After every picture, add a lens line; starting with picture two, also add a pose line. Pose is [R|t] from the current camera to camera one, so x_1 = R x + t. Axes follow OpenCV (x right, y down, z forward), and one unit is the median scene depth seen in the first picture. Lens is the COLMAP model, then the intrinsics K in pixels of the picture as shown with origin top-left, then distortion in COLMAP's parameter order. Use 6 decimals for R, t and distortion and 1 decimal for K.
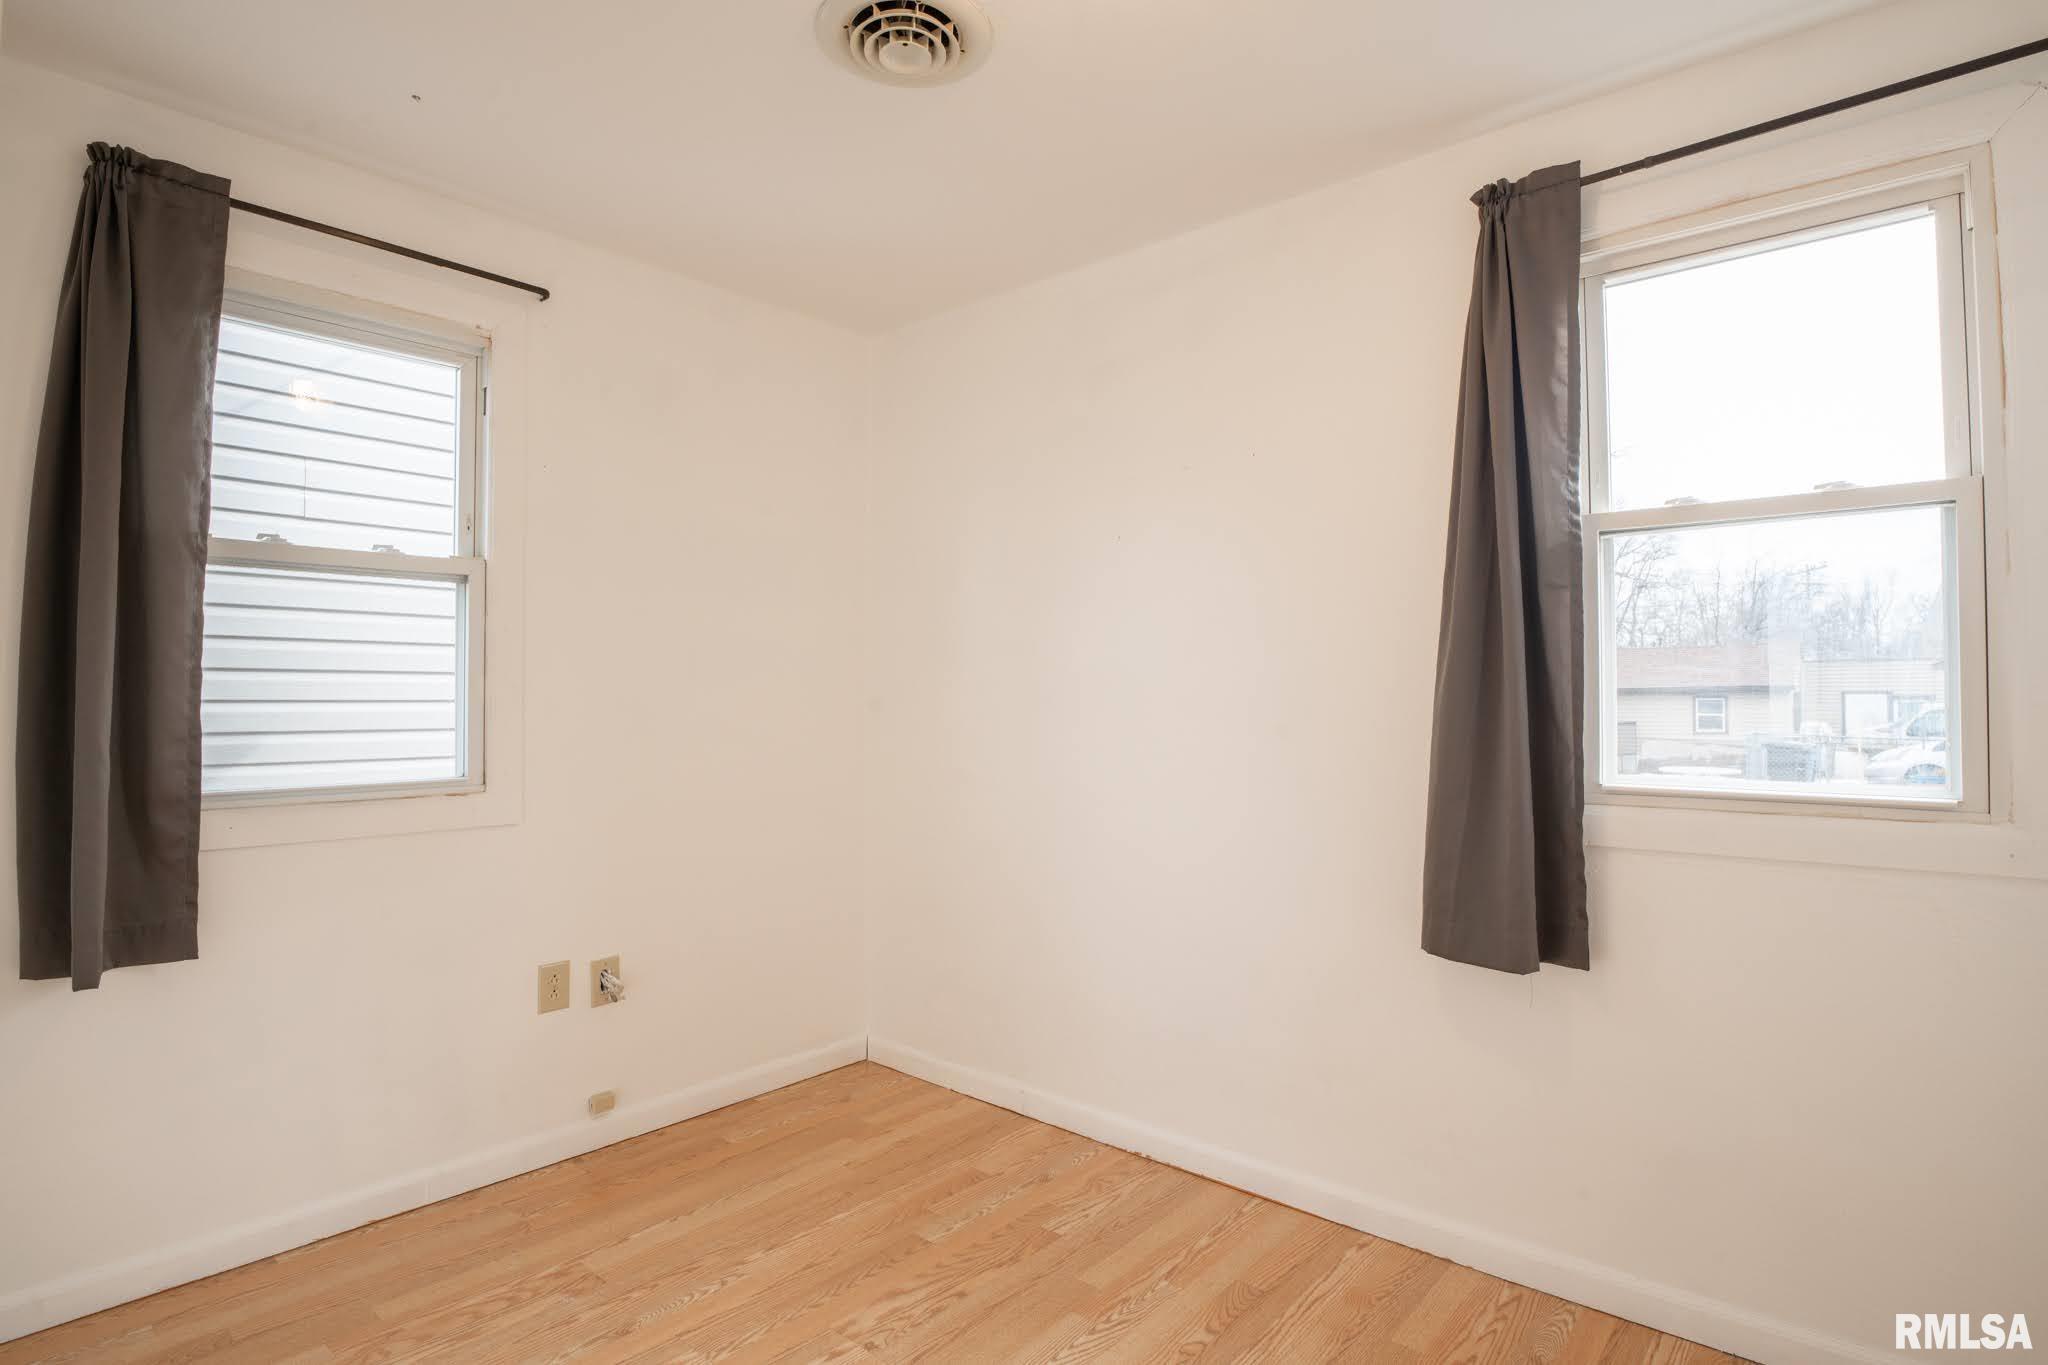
lens RADIAL K [[1049.2, 0, 1001.1], [0, 1049.2, 681.0], [0, 0, 1]] dist [-0.025781, -0.002509]
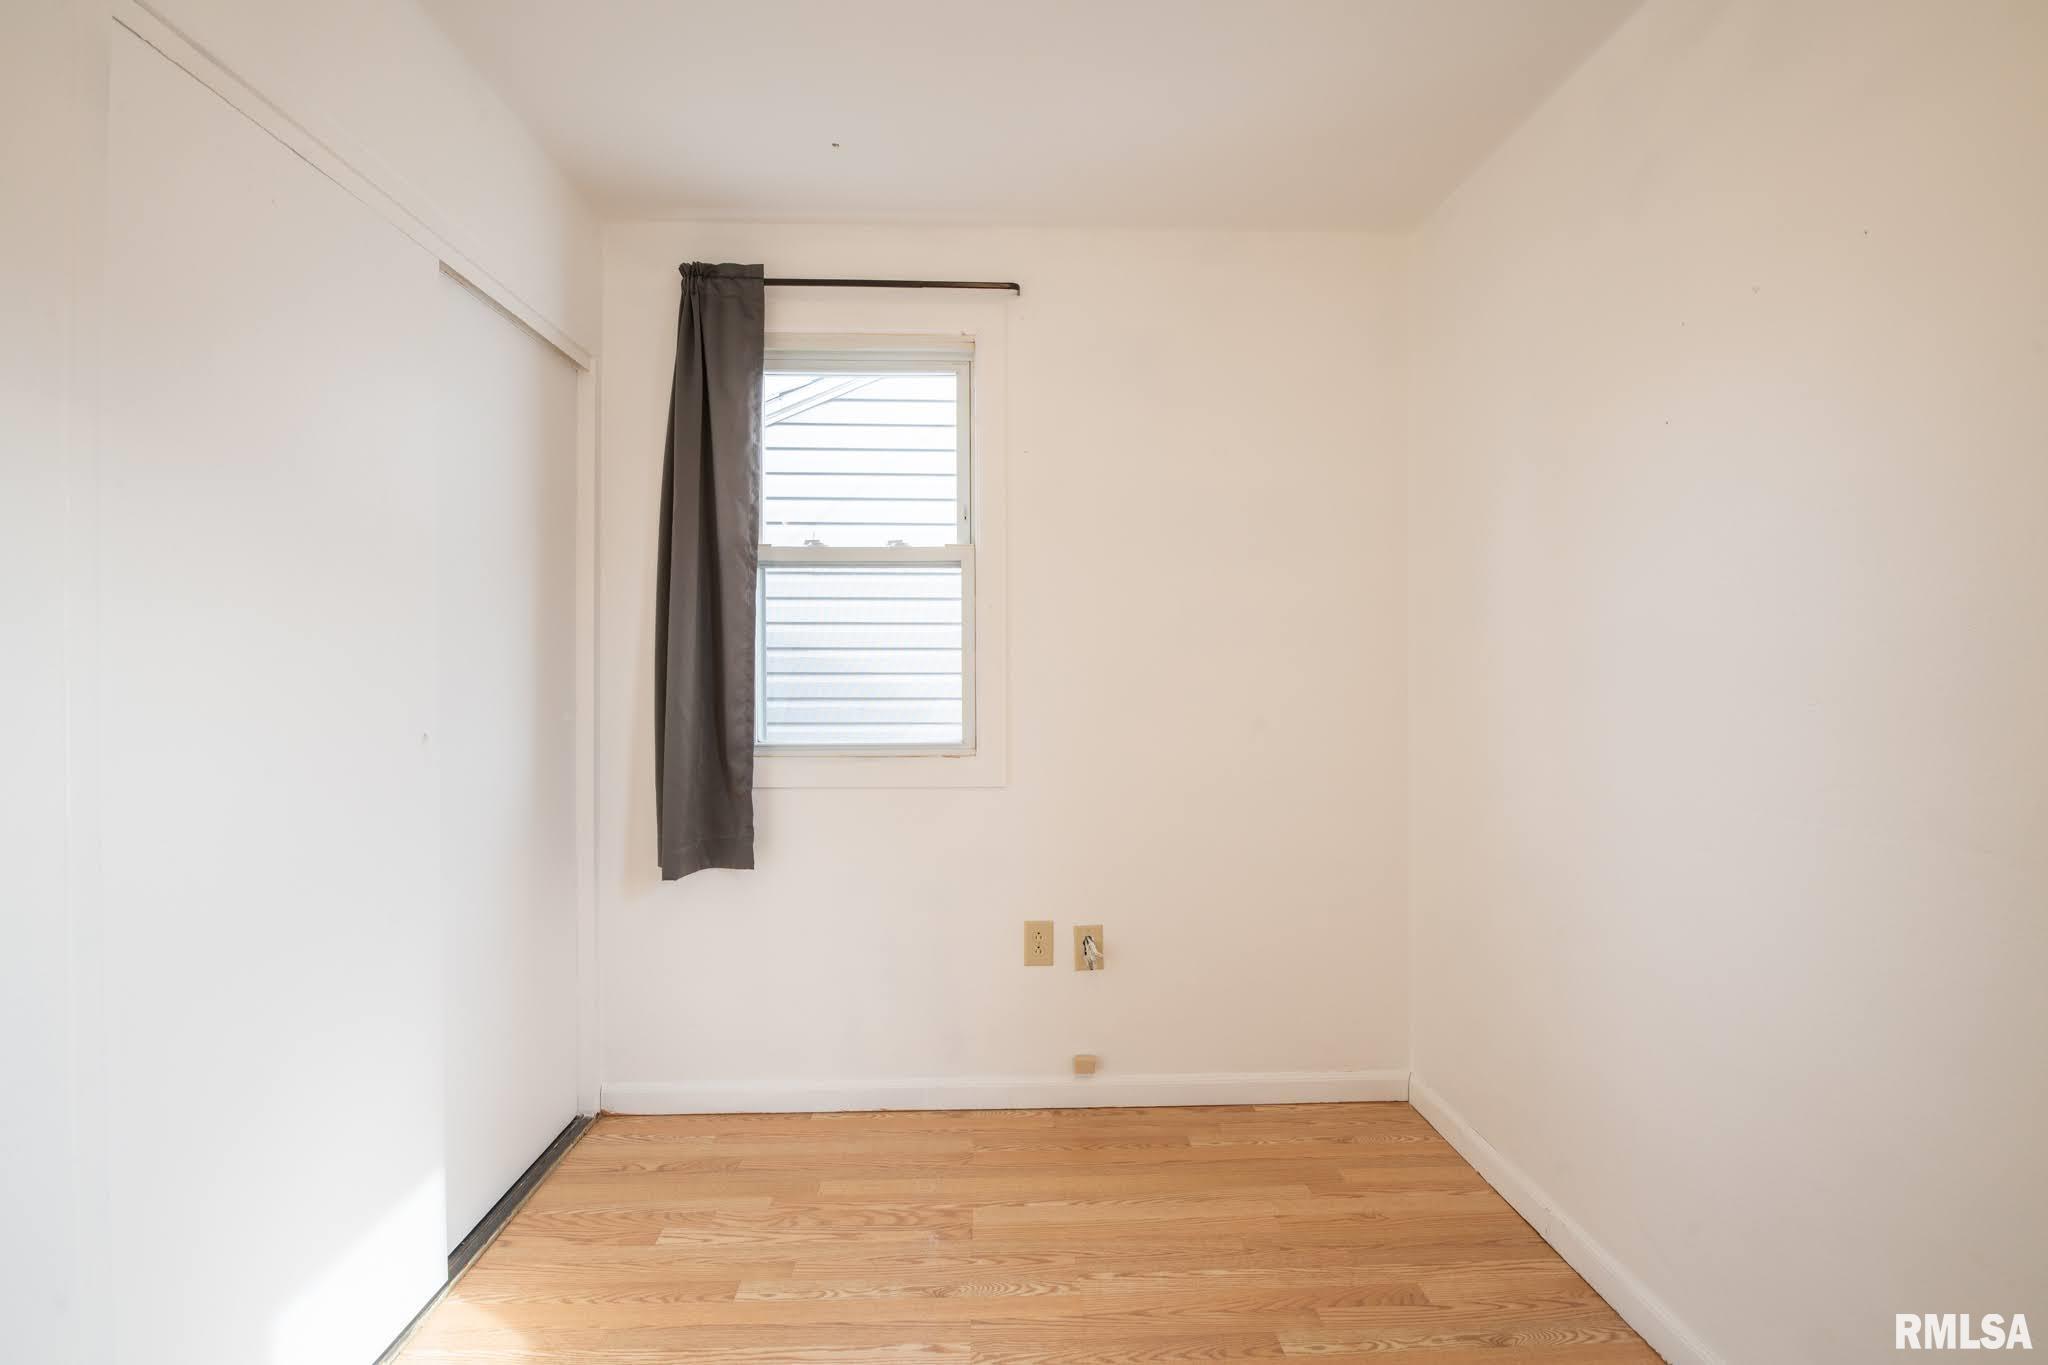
lens RADIAL K [[999.1, 0, 1038.5], [0, 999.1, 674.8], [0, 0, 1]] dist [-0.016577, -0.009324]
pose [[0.691736, 0.006531, -0.722121, 0.342259], [0.010562, 0.999761, 0.019160, 0.001307], [0.722073, -0.020881, 0.691501, 0.344011]]
